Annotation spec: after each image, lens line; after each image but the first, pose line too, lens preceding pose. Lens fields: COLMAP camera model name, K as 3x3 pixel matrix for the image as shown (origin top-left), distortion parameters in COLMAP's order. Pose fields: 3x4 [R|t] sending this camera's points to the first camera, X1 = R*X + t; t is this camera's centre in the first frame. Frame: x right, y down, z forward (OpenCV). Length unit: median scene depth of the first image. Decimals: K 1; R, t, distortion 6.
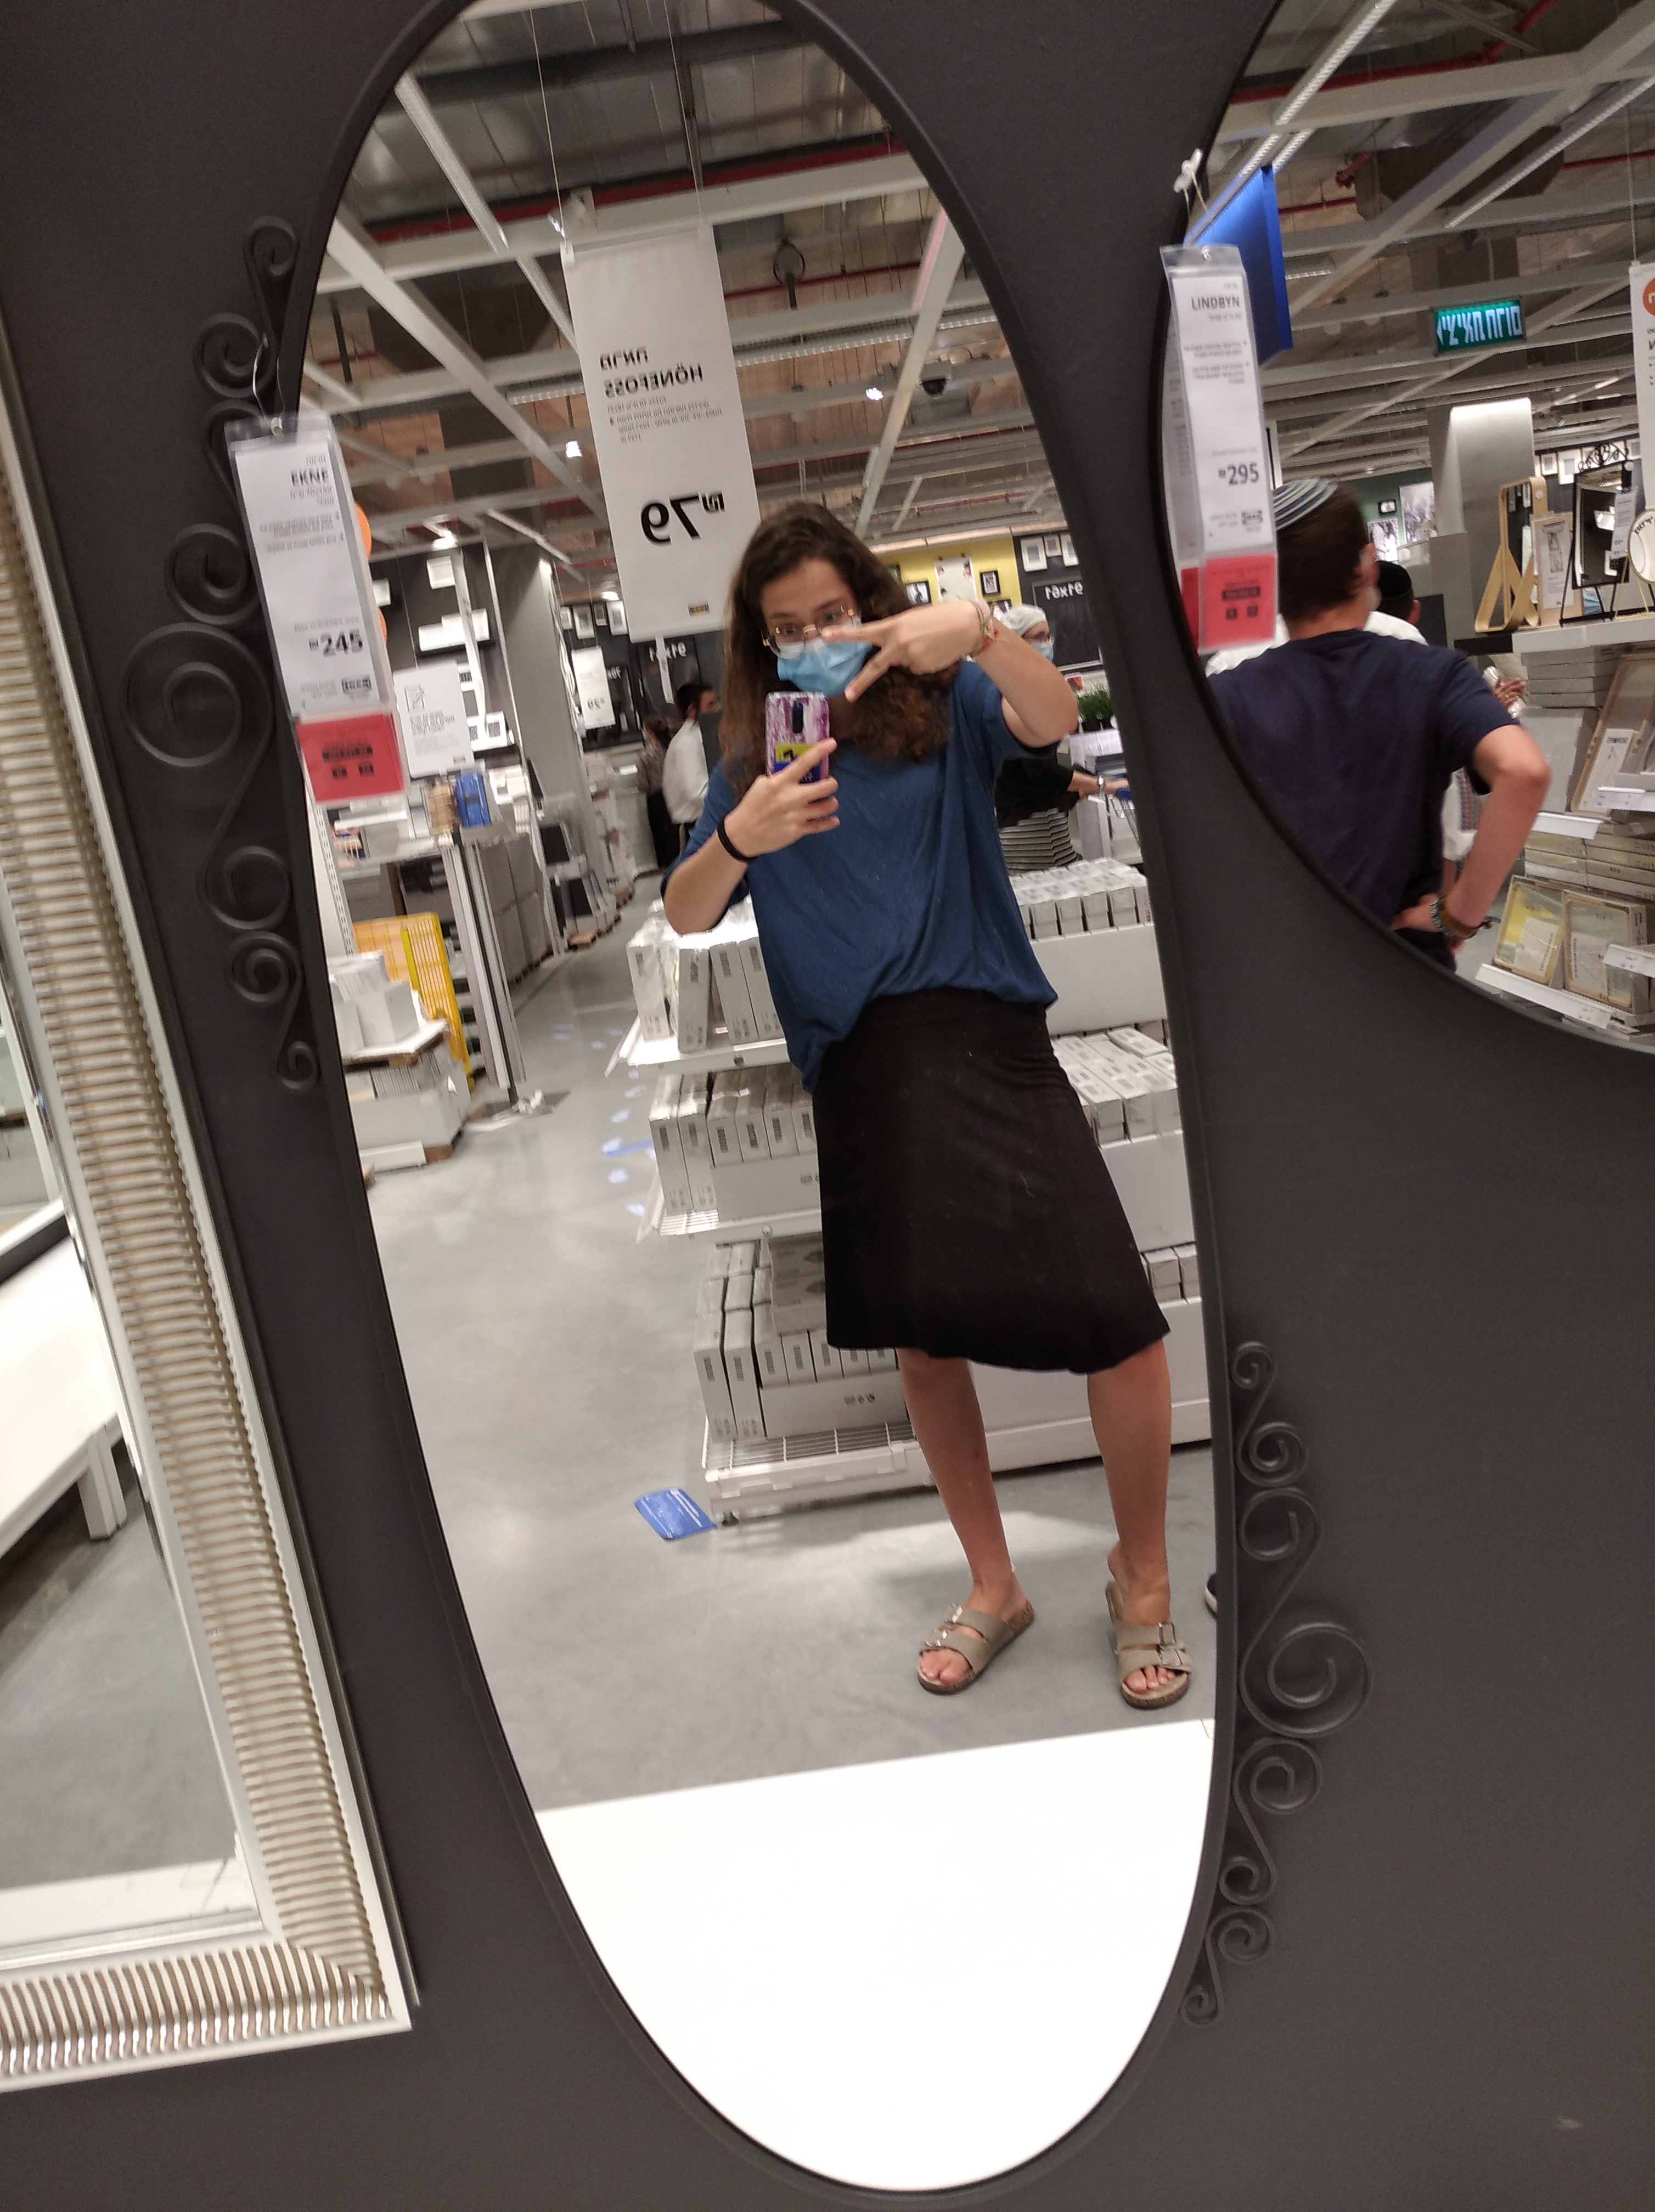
lens RADIAL K [[1788.5, 0, 827.5], [0, 1788.5, 1106.0], [0, 0, 1]] dist [0.053683, -0.098632]
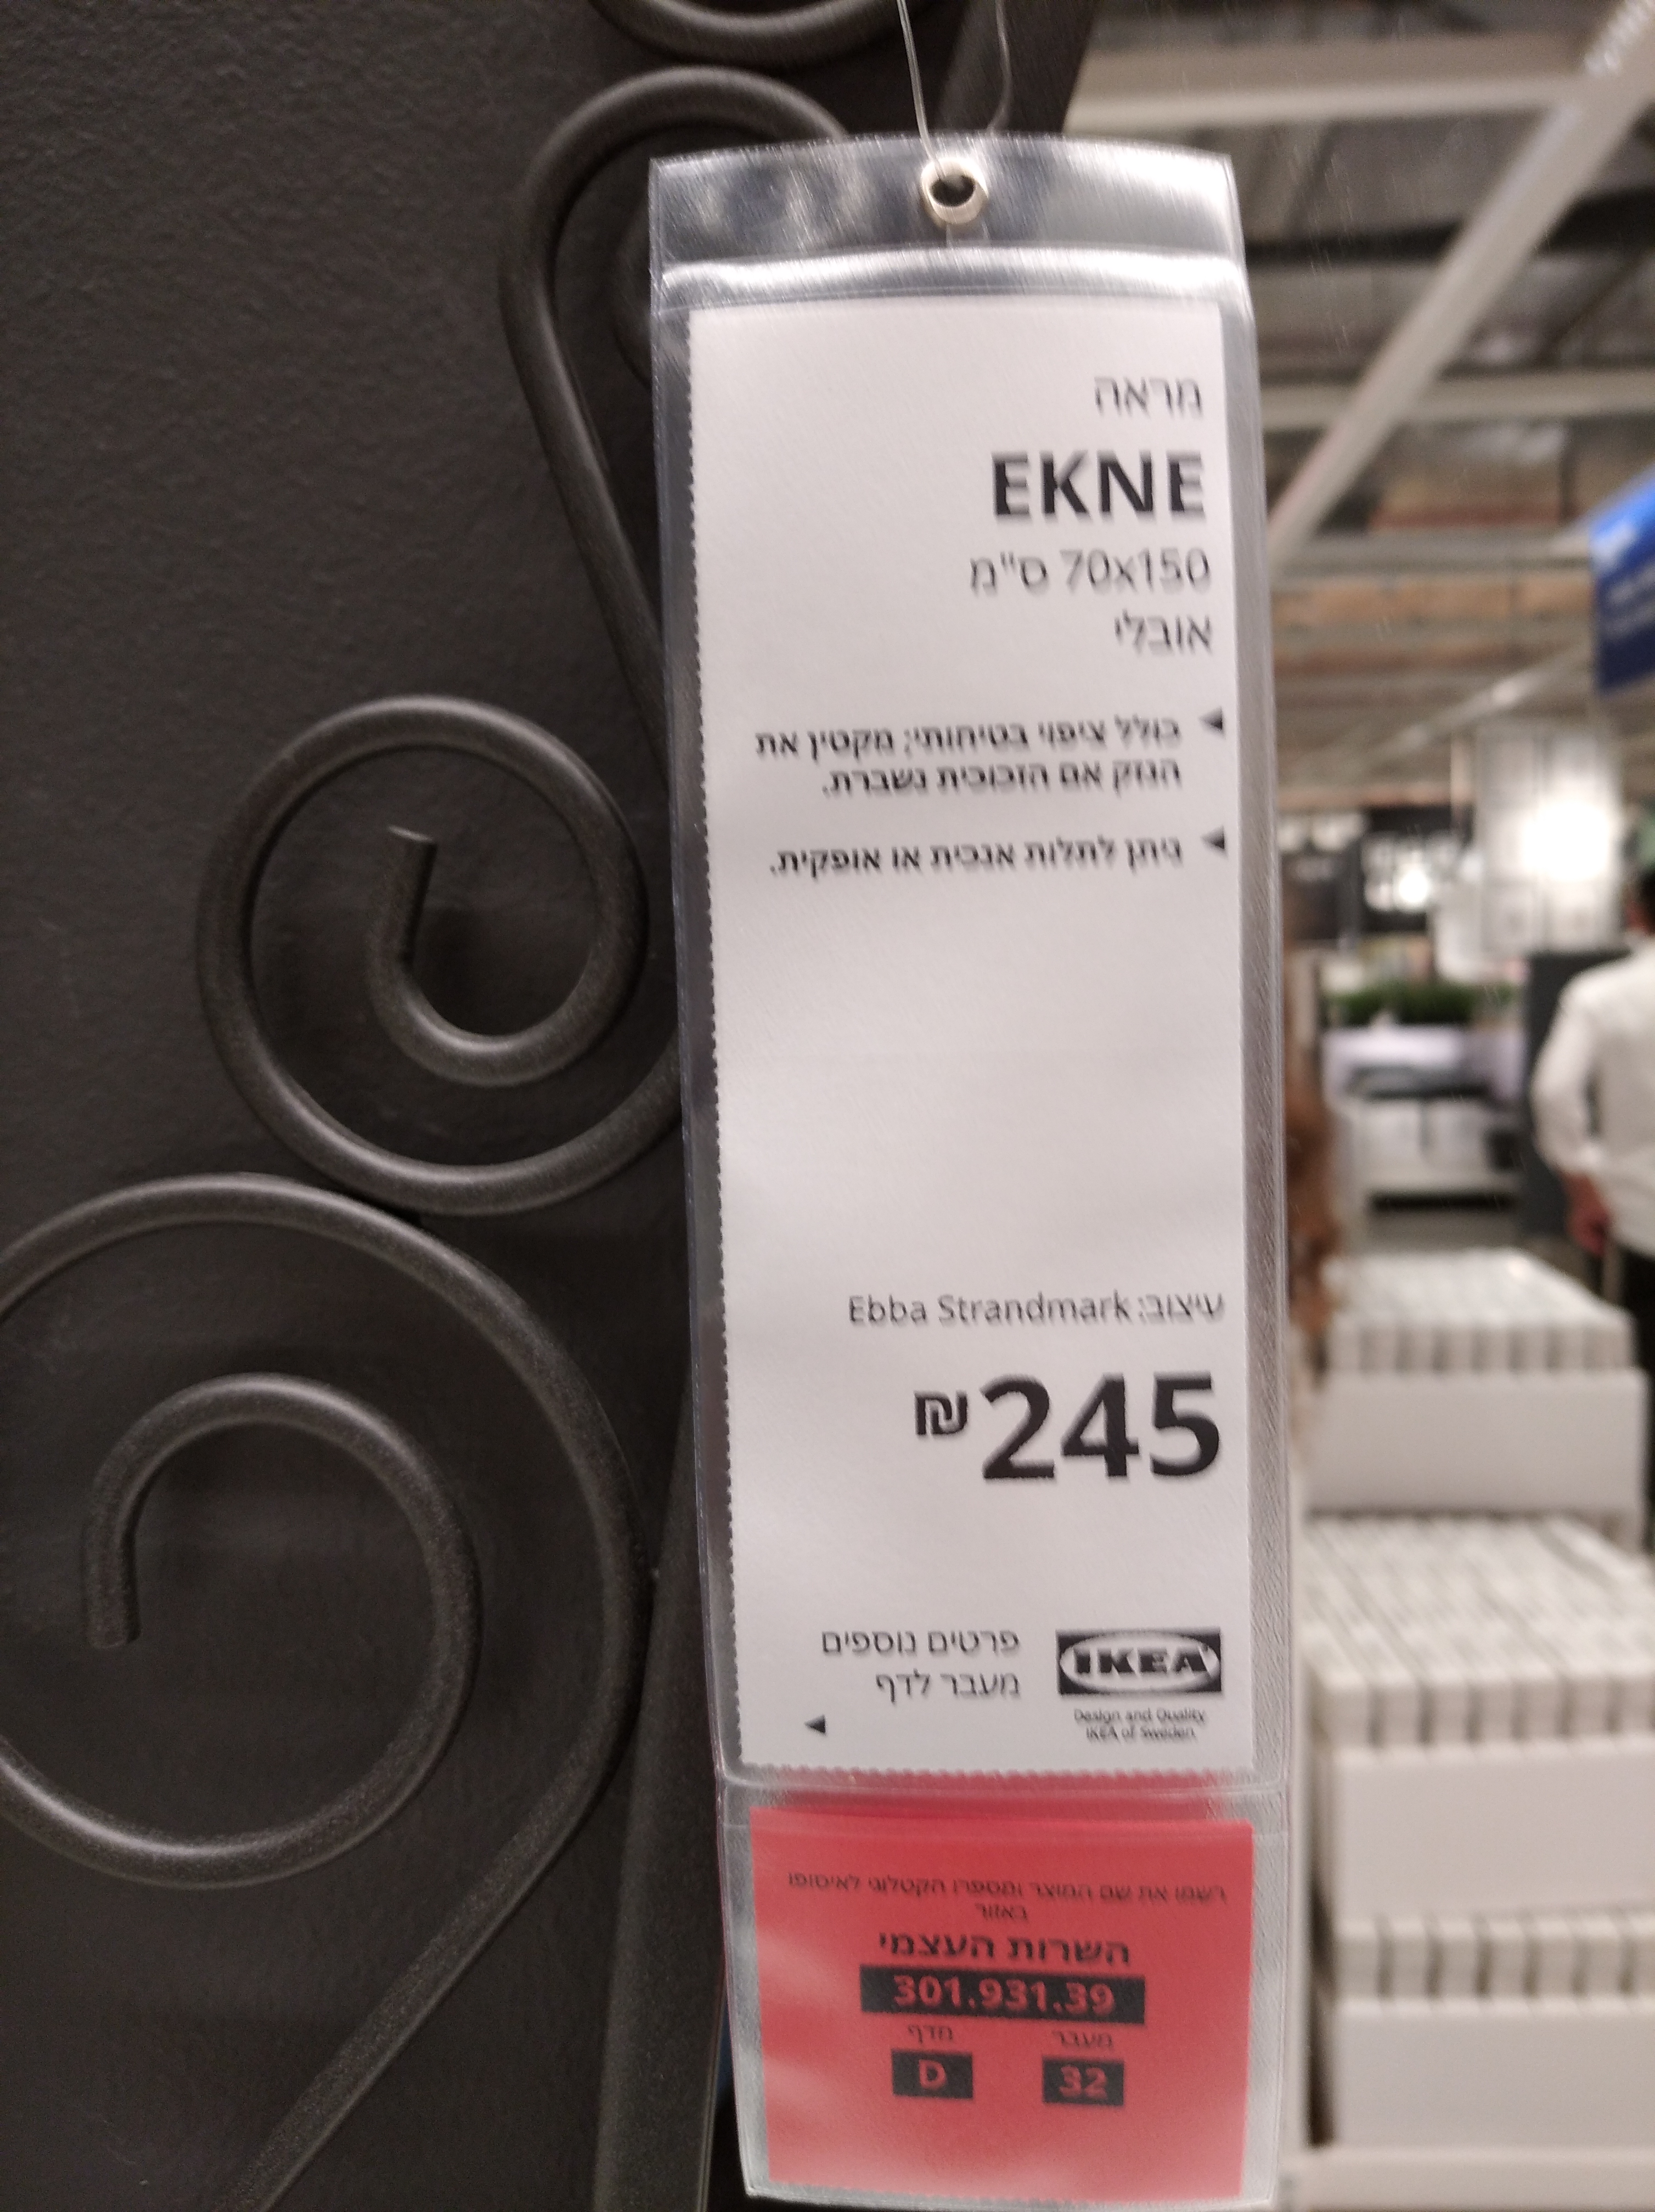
lens RADIAL K [[1796.5, 0, 840.3], [0, 1796.5, 1049.7], [0, 0, 1]] dist [0.016338, -0.095501]
pose [[0.985884, 0.131952, -0.103056, -0.098366], [-0.145891, 0.979040, -0.142117, -0.092457], [0.082143, 0.155146, 0.984470, 0.287793]]
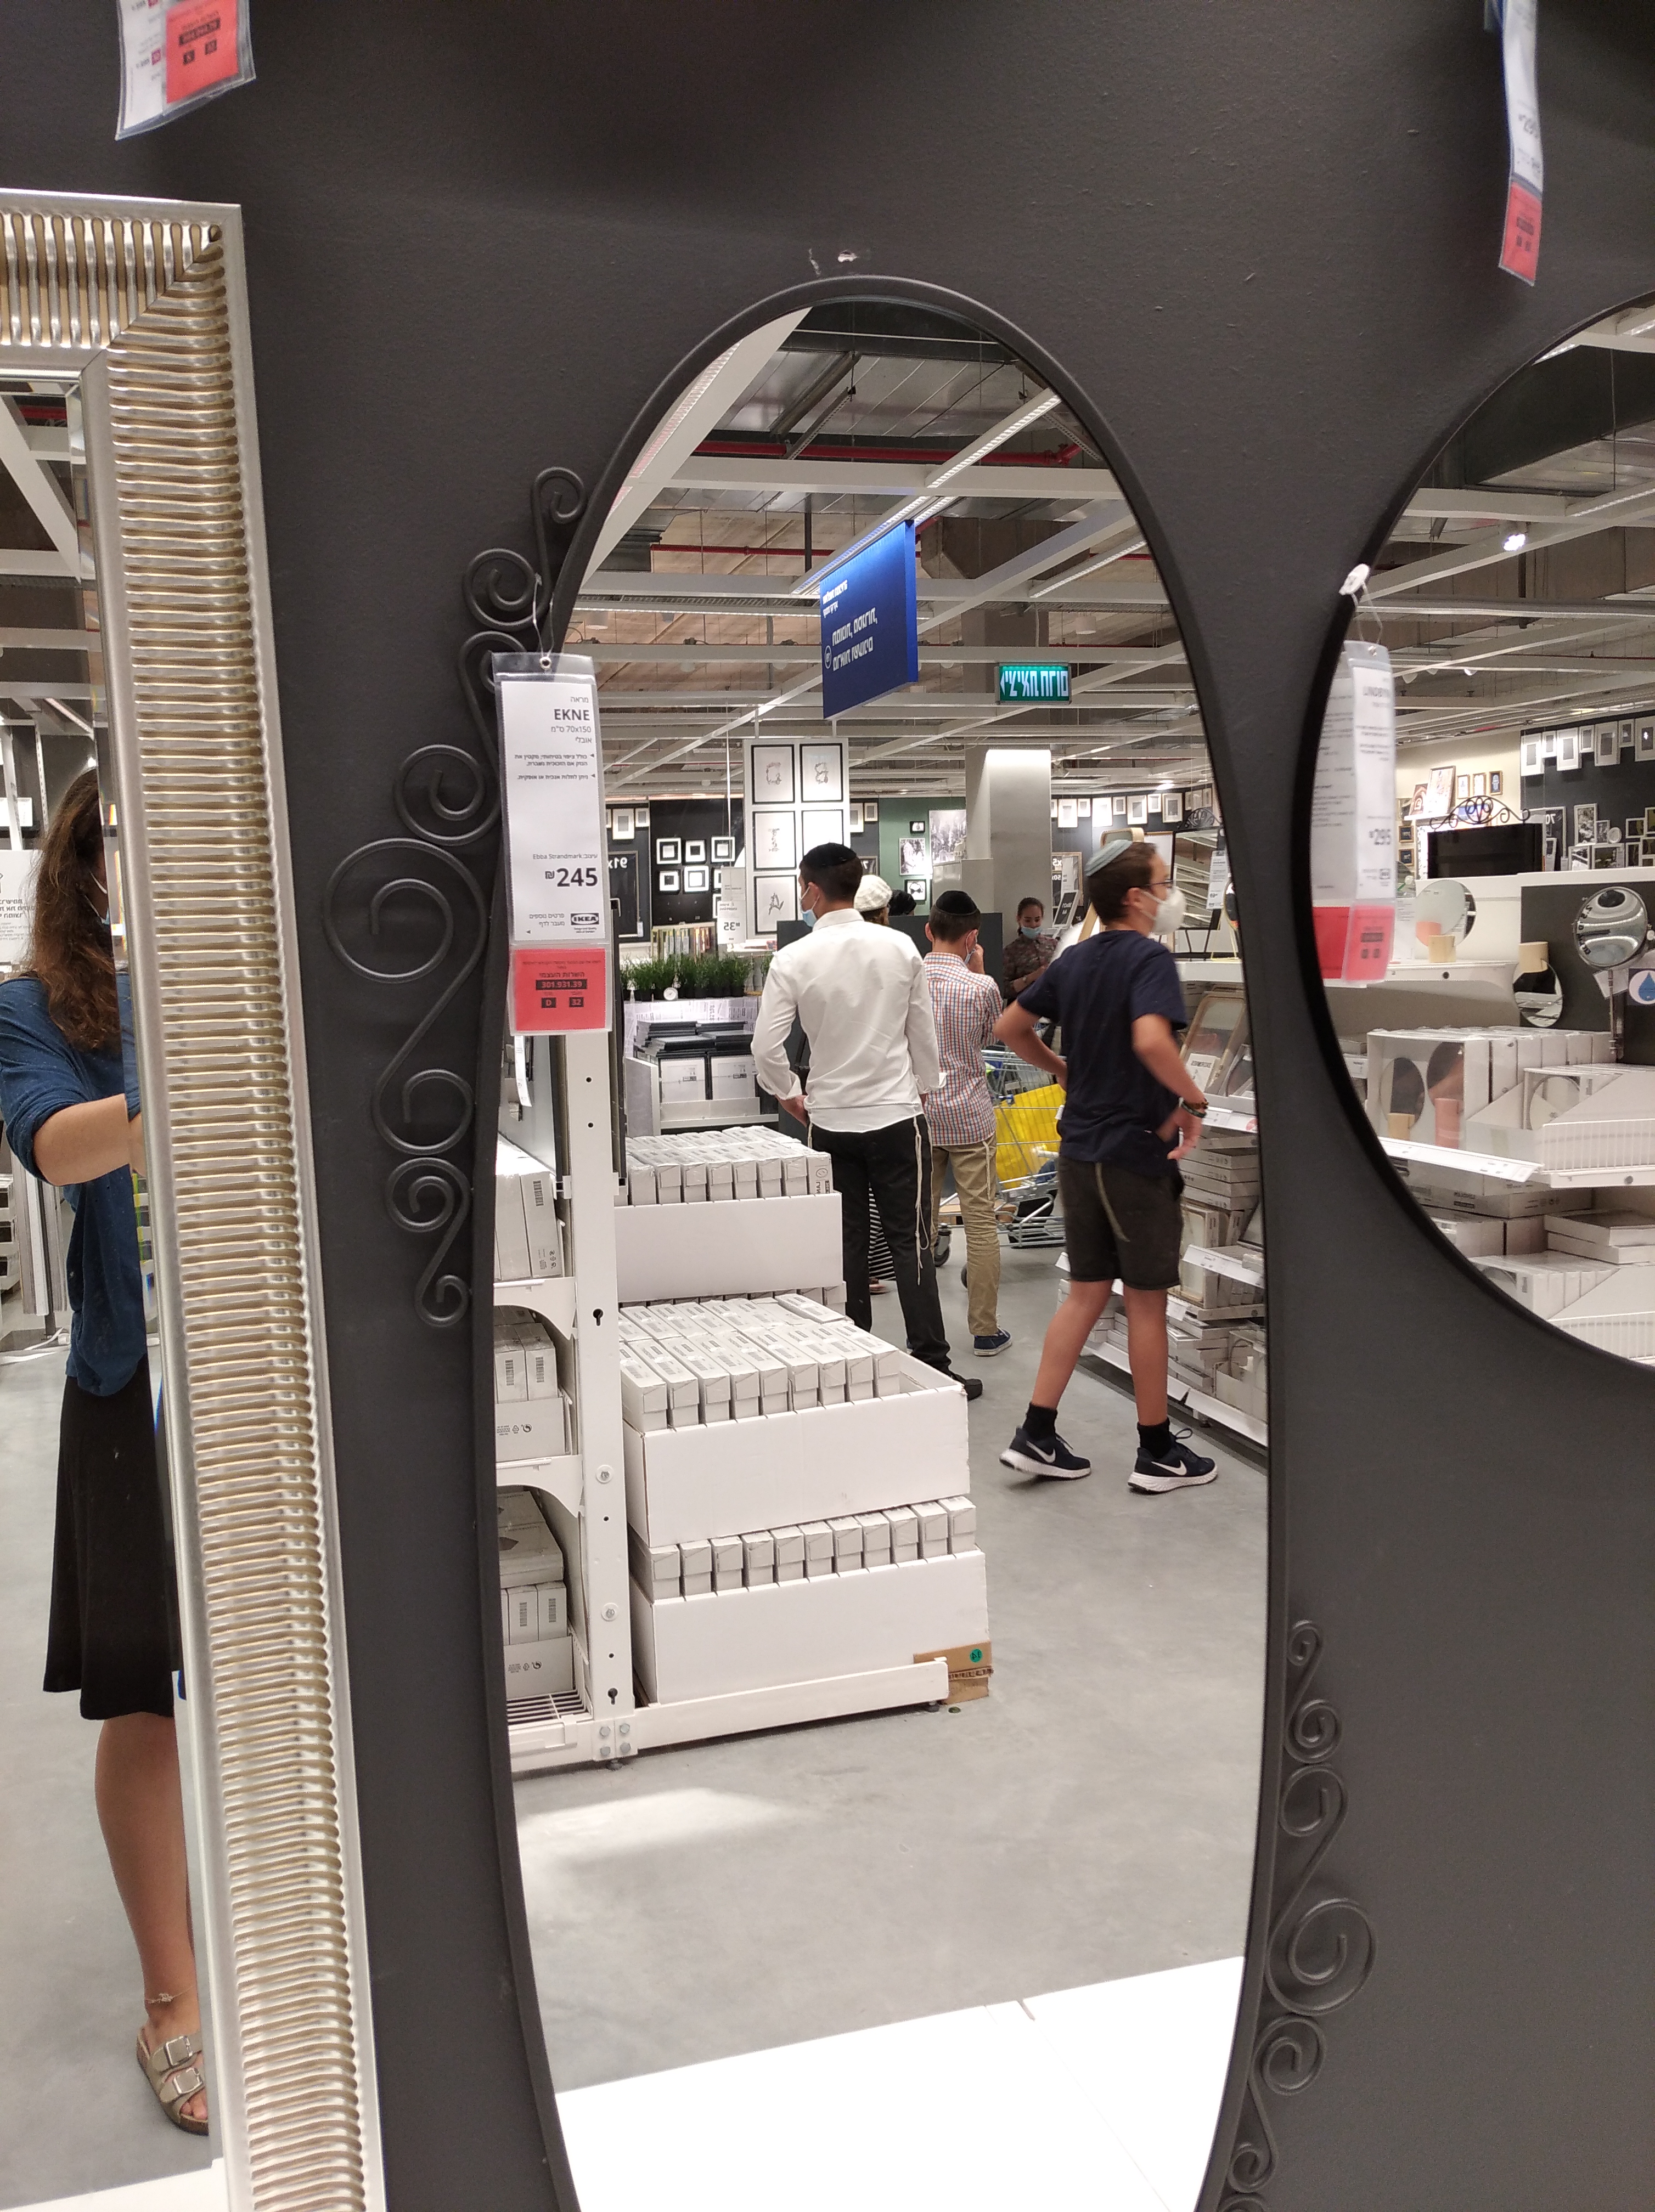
lens RADIAL K [[1788.5, 0, 827.5], [0, 1788.5, 1106.0], [0, 0, 1]] dist [0.053683, -0.098632]
pose [[0.958230, 0.095936, 0.269427, -0.136923], [-0.057213, 0.987319, -0.148081, 0.002073], [-0.280217, 0.126481, 0.951568, 0.012348]]
